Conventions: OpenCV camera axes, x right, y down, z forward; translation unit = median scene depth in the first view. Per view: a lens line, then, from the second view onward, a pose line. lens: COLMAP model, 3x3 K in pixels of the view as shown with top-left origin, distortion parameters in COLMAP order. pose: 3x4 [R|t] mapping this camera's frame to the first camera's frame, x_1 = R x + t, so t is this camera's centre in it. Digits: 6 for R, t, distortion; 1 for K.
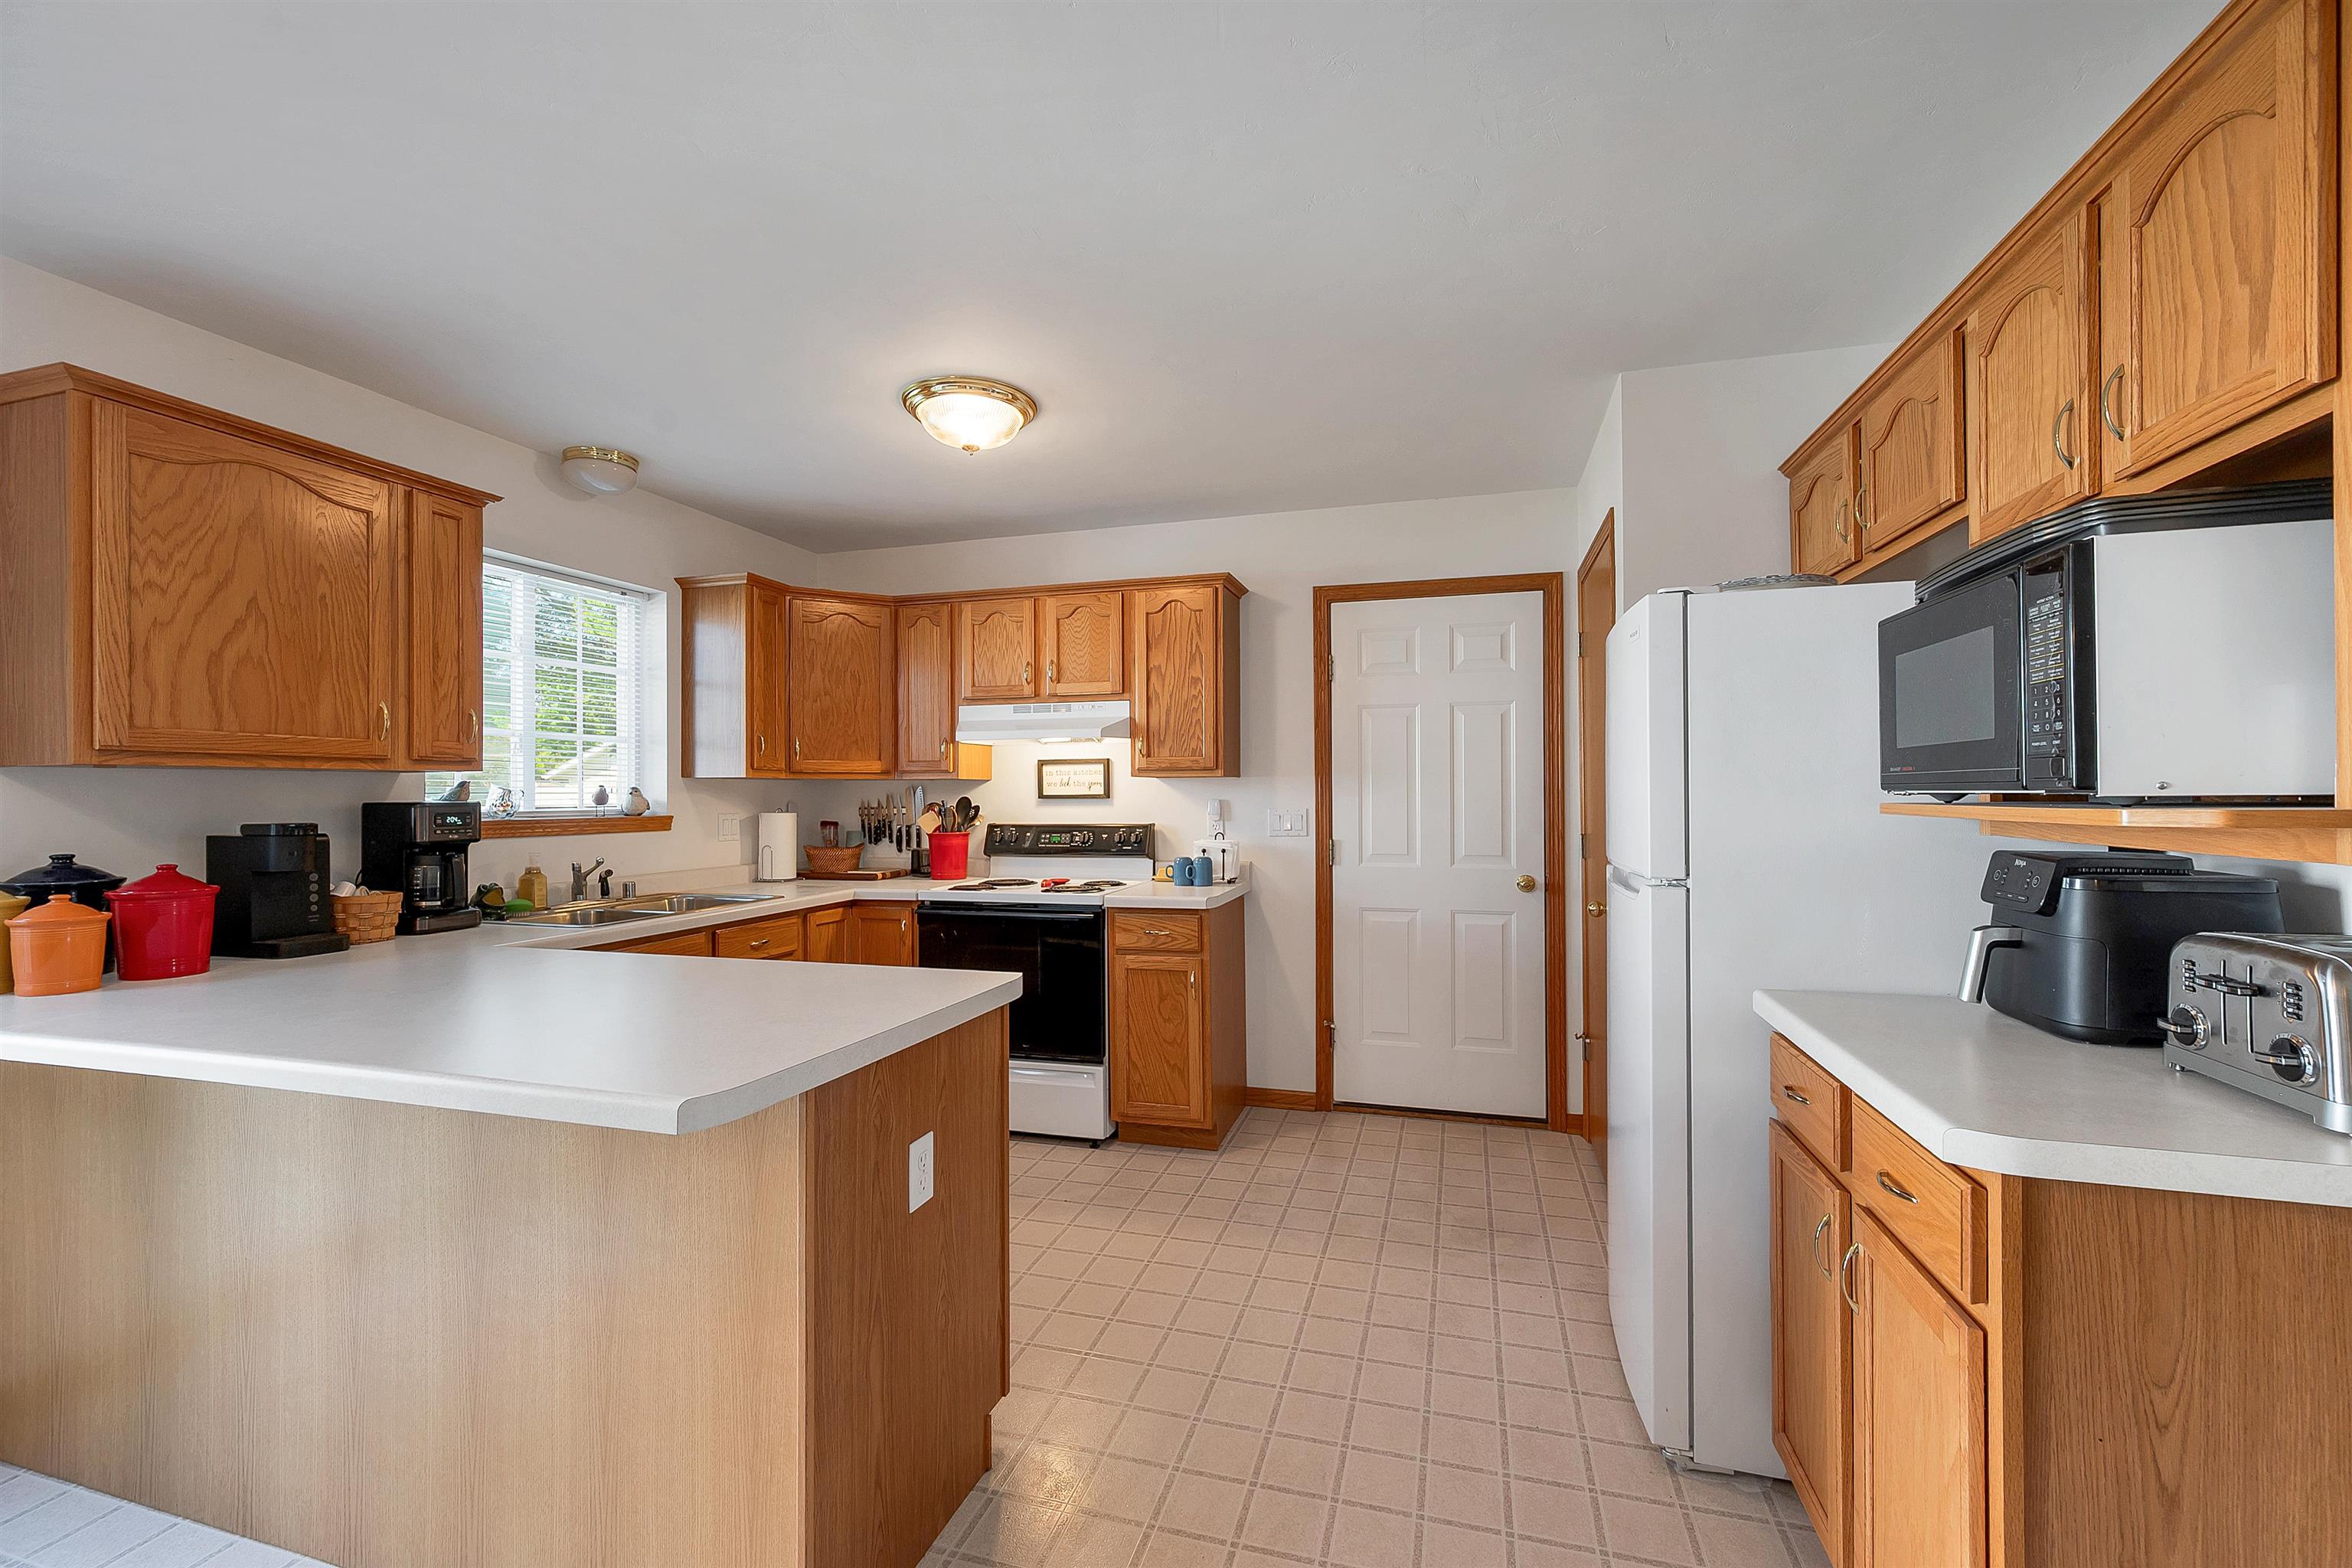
lens RADIAL K [[958.0, 0, 1179.0], [0, 958.0, 792.9], [0, 0, 1]] dist [-0.002376, 0.000338]
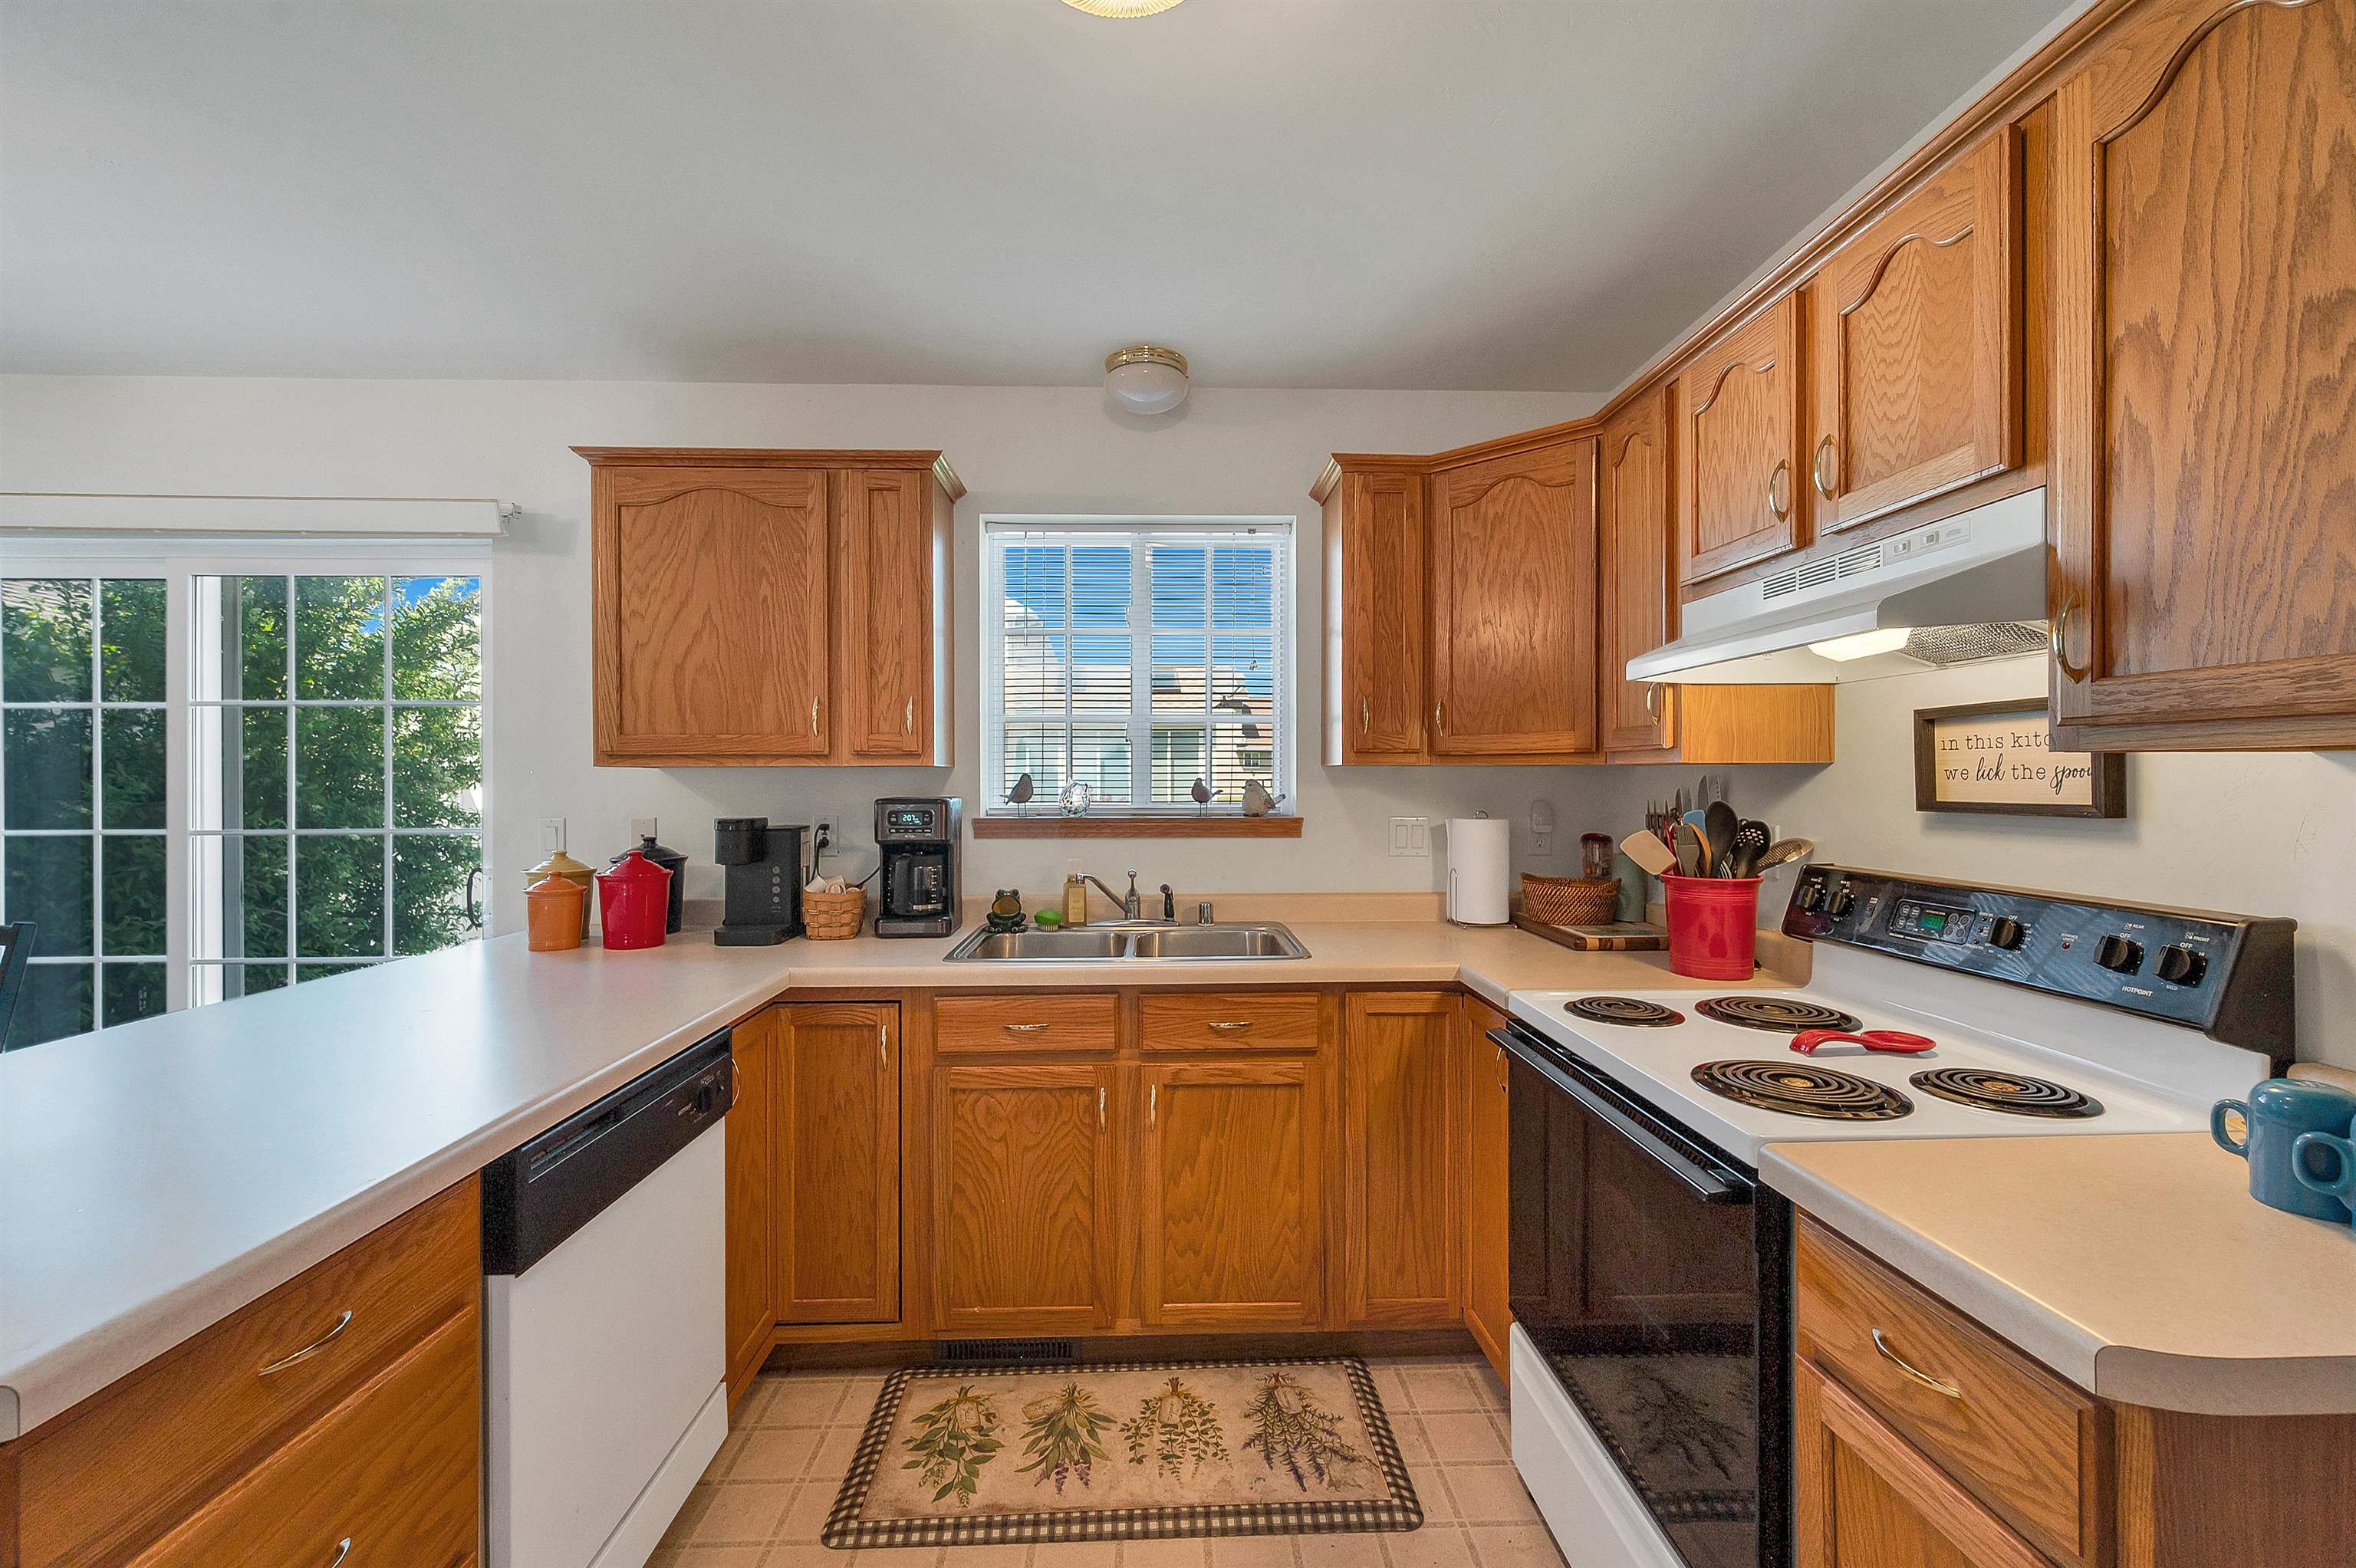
lens RADIAL K [[959.6, 0, 1197.4], [0, 959.6, 779.6], [0, 0, 1]] dist [-0.002376, 0.000338]
pose [[0.320548, 0.006921, -0.947207, 0.139073], [0.001043, 0.999970, 0.007660, -0.011079], [0.947232, -0.003443, 0.320532, 0.667216]]
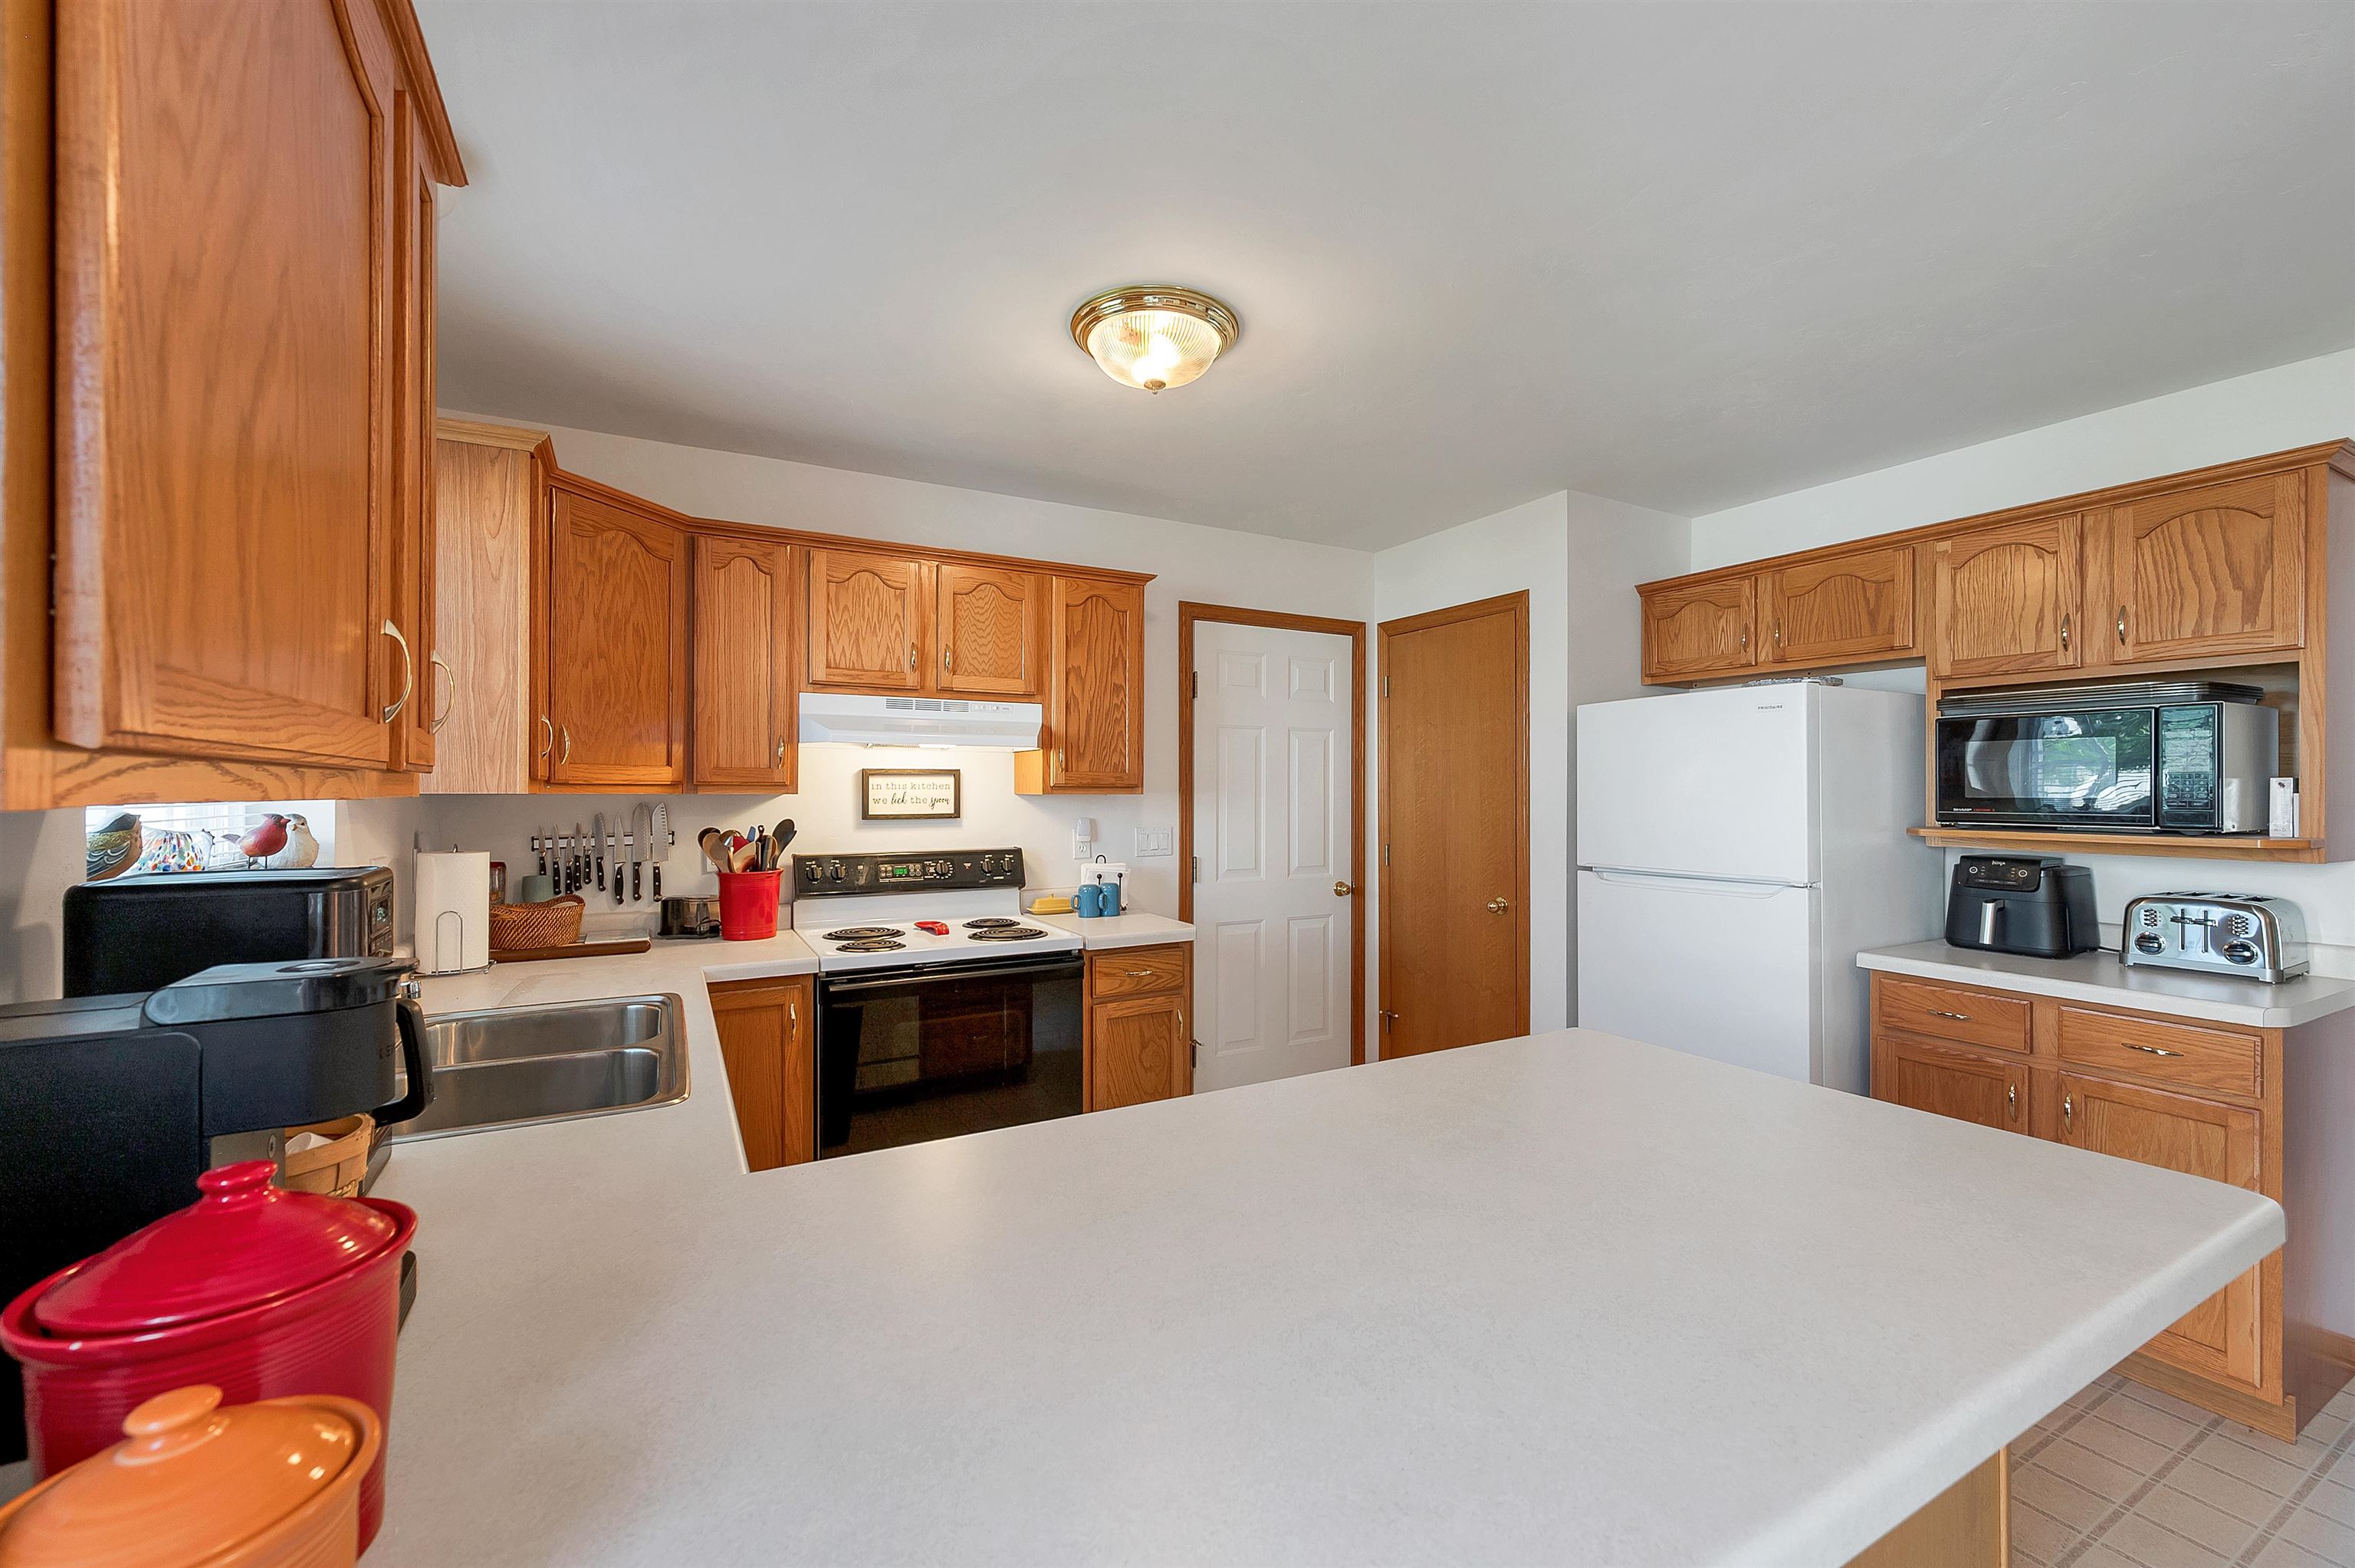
lens RADIAL K [[959.1, 0, 1195.6], [0, 959.1, 797.0], [0, 0, 1]] dist [-0.002376, 0.000338]
pose [[0.705418, 0.001726, 0.708790, -0.554627], [-0.005137, 0.999983, 0.002677, -0.017267], [-0.708773, -0.005530, 0.705415, 0.307326]]
